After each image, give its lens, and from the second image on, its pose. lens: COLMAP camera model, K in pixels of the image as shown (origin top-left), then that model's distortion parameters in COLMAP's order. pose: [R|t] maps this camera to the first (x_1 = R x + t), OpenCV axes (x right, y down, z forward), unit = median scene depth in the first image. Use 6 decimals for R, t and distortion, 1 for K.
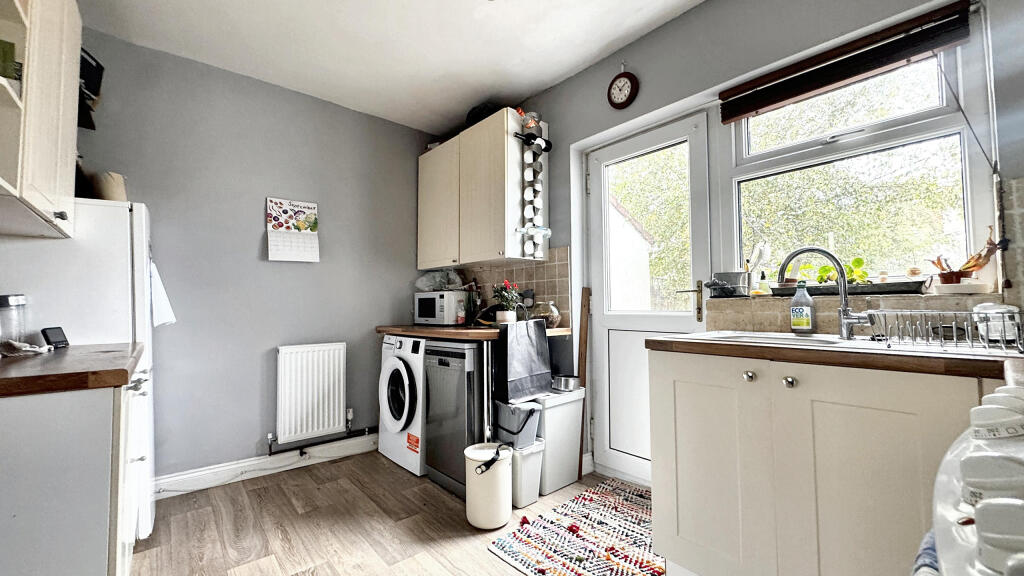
lens RADIAL K [[416.3, 0, 512.0], [0, 416.3, 288.0], [0, 0, 1]] dist [-0.000080, 0.000002]
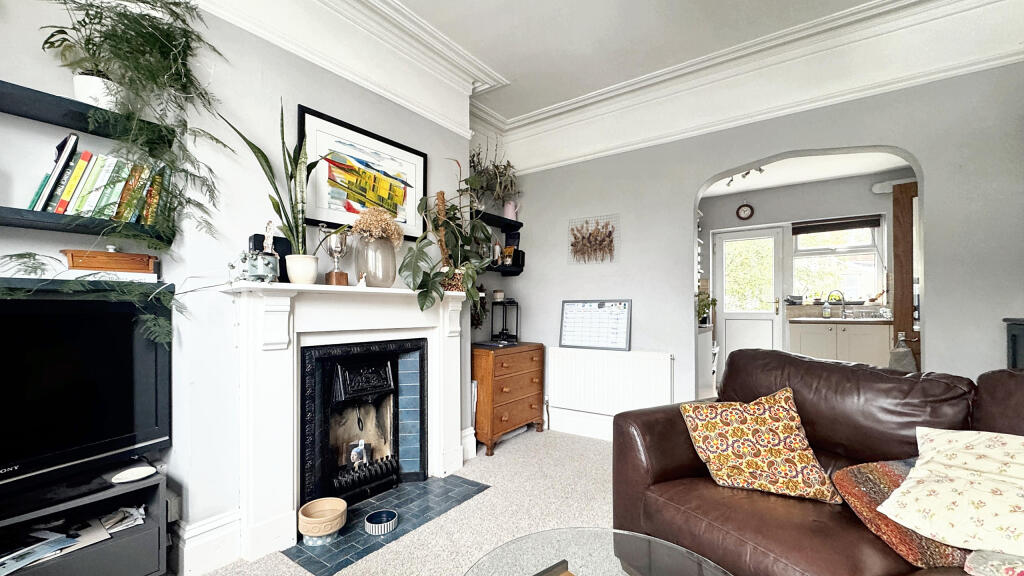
lens RADIAL K [[426.4, 0, 511.9], [0, 426.4, 311.7], [0, 0, 1]] dist [0.000047, 0.000022]
pose [[0.968897, 0.003946, 0.247432, -0.966728], [-0.015769, 0.998825, 0.045817, -0.016585], [-0.246961, -0.048294, 0.967821, -0.596123]]
